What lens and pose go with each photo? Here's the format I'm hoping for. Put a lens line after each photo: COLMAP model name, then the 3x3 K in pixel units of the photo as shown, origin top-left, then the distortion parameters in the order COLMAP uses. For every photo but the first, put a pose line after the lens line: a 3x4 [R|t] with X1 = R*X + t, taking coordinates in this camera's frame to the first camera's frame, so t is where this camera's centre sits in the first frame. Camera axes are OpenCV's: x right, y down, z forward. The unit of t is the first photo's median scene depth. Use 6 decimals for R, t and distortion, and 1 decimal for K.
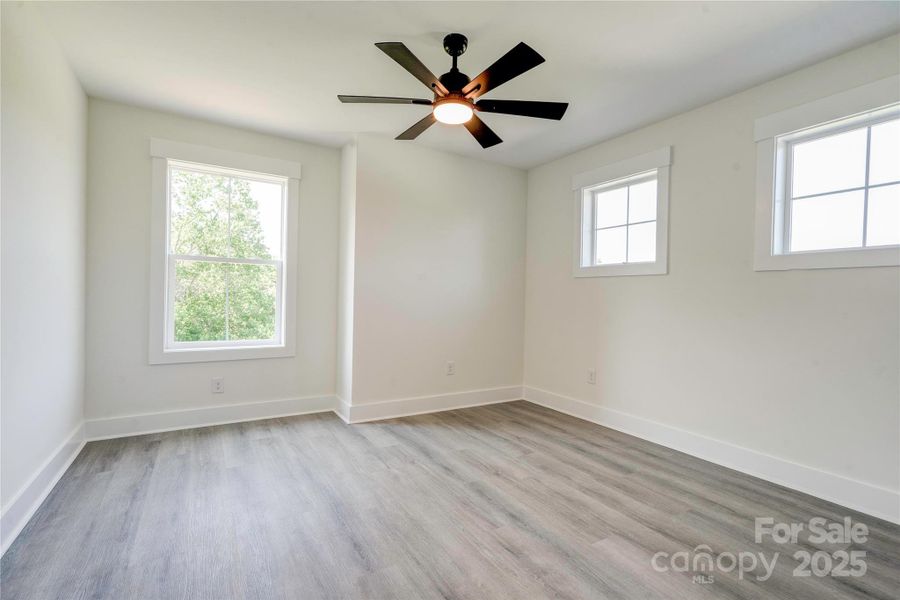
lens RADIAL K [[422.4, 0, 439.5], [0, 422.4, 299.8], [0, 0, 1]] dist [-0.003193, 0.010025]
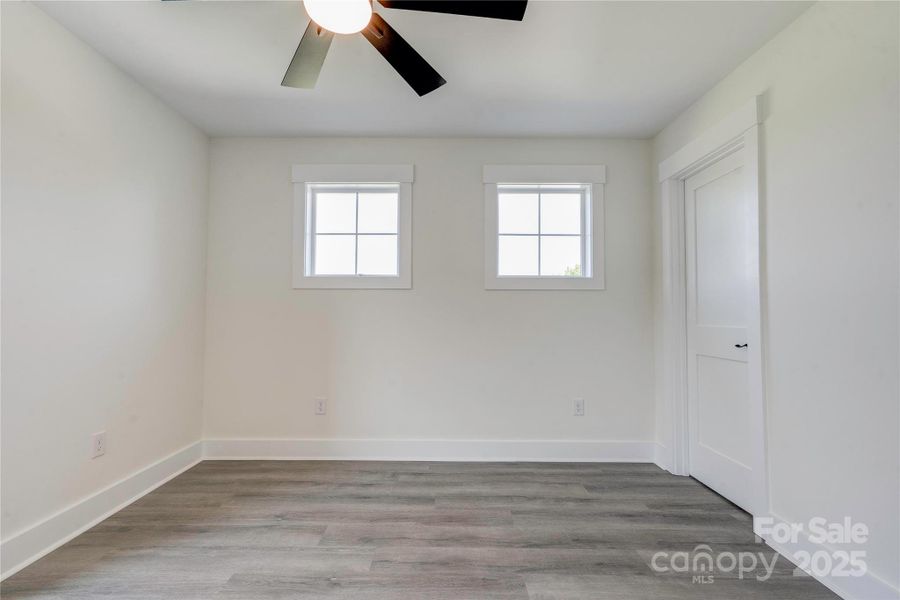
lens RADIAL K [[413.2, 0, 441.5], [0, 413.2, 305.4], [0, 0, 1]] dist [-0.002211, 0.008968]
pose [[0.501419, 0.008713, 0.865161, -0.272707], [0.013104, 0.999758, -0.017664, -0.002855], [-0.865105, 0.020194, 0.501183, 0.429419]]
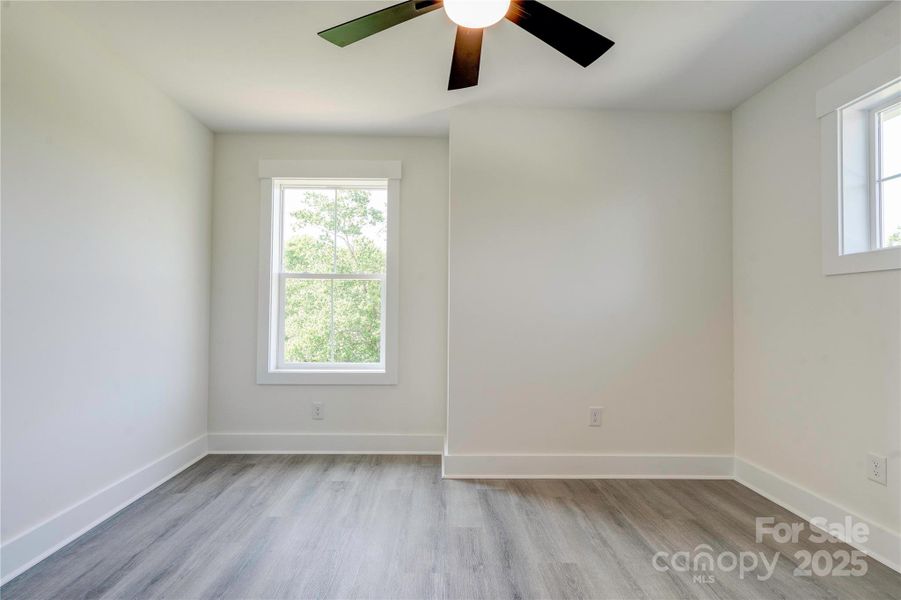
lens RADIAL K [[422.9, 0, 440.0], [0, 422.9, 299.8], [0, 0, 1]] dist [-0.003193, 0.010025]
pose [[0.868273, -0.025580, -0.495427, 0.190161], [0.005940, 0.999134, -0.041178, -0.001832], [0.496051, 0.032811, 0.867673, 0.338415]]
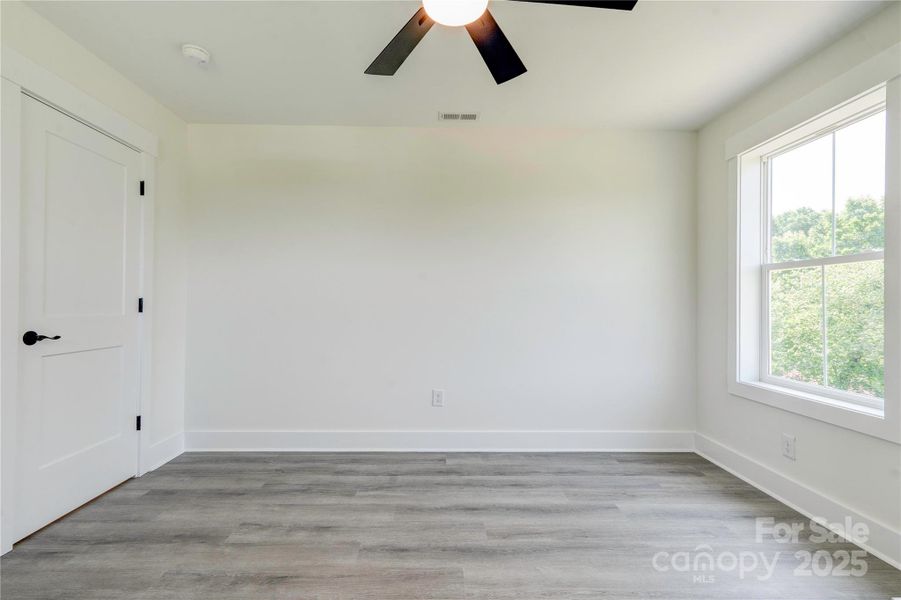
lens RADIAL K [[422.9, 0, 440.0], [0, 422.9, 299.8], [0, 0, 1]] dist [-0.003193, 0.010025]
pose [[-0.484078, -0.027569, -0.874591, 0.386963], [-0.029545, 0.999449, -0.015152, -0.009019], [0.874526, 0.018505, -0.484625, 0.895601]]
